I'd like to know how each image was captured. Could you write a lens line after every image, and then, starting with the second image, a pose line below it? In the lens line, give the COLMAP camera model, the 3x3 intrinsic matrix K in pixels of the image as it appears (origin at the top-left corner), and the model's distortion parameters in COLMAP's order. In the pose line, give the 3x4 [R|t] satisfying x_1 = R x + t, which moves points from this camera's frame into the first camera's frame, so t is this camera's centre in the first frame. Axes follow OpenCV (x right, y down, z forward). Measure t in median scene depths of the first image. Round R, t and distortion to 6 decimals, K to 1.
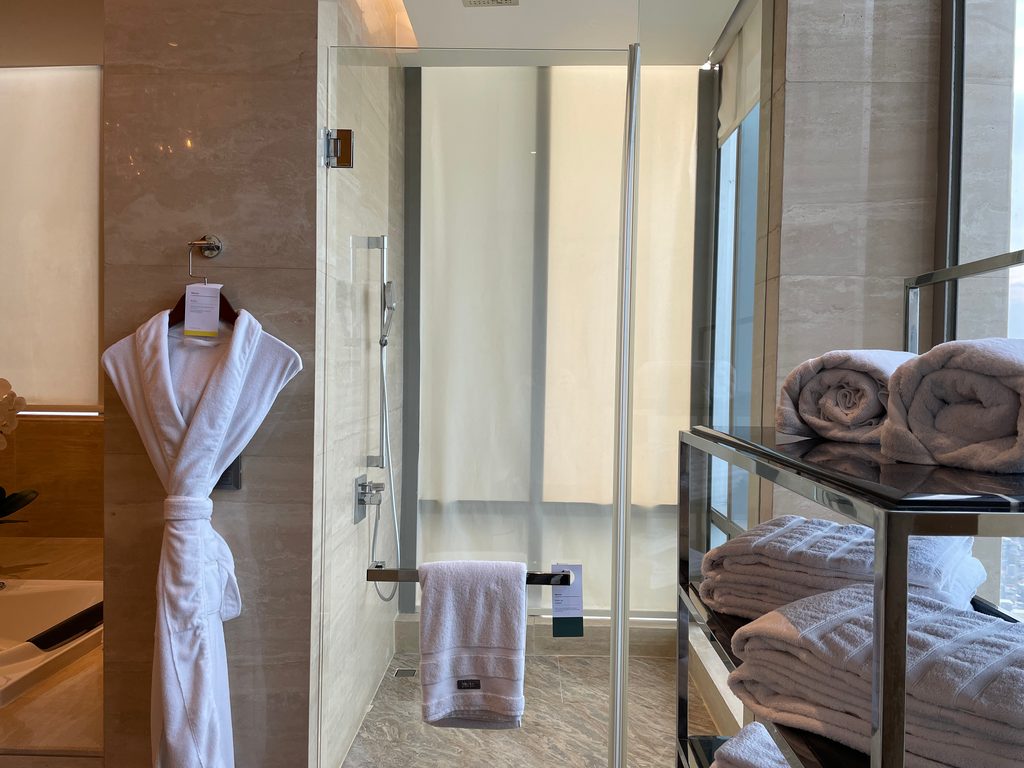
lens RADIAL K [[771.4, 0, 512.8], [0, 771.4, 384.0], [0, 0, 1]] dist [0.082576, -0.110812]
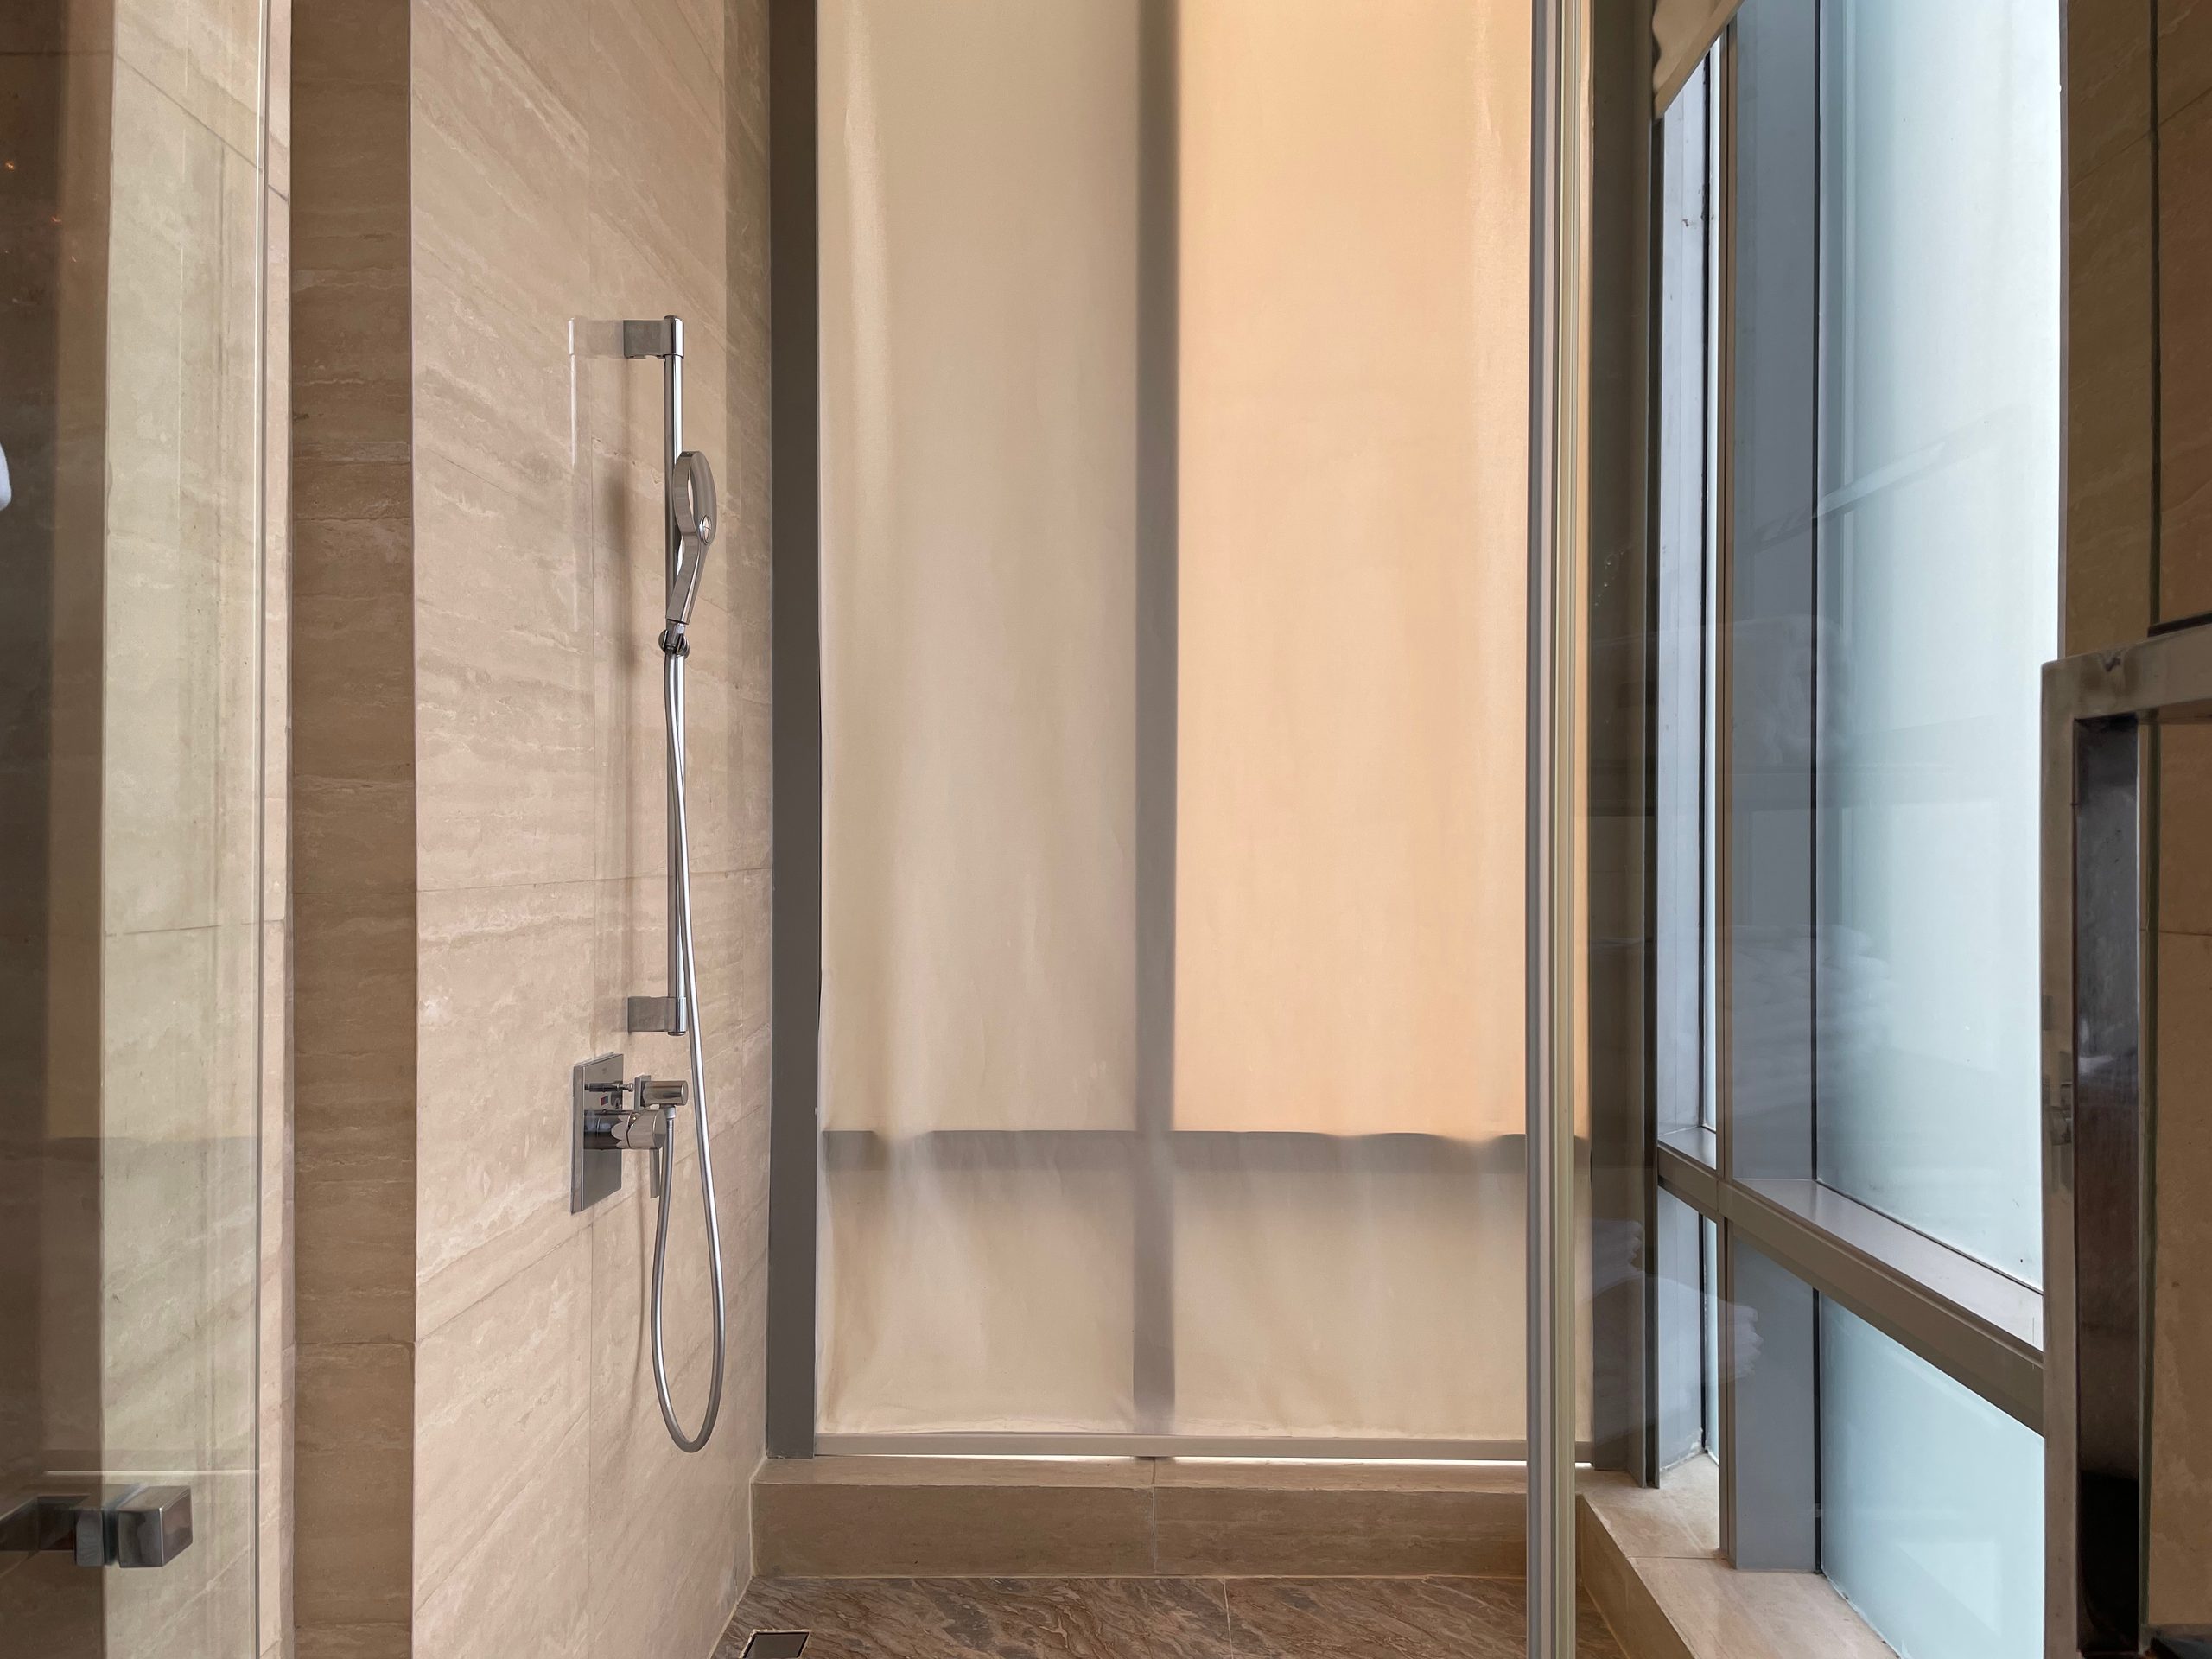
lens RADIAL K [[1666.3, 0, 1103.9], [0, 1666.3, 833.1], [0, 0, 1]] dist [0.082576, -0.110812]
pose [[0.999900, -0.014055, 0.001214, 0.009903], [0.014082, 0.999550, -0.026496, 0.044042], [-0.000841, 0.026510, 0.999648, 0.287021]]
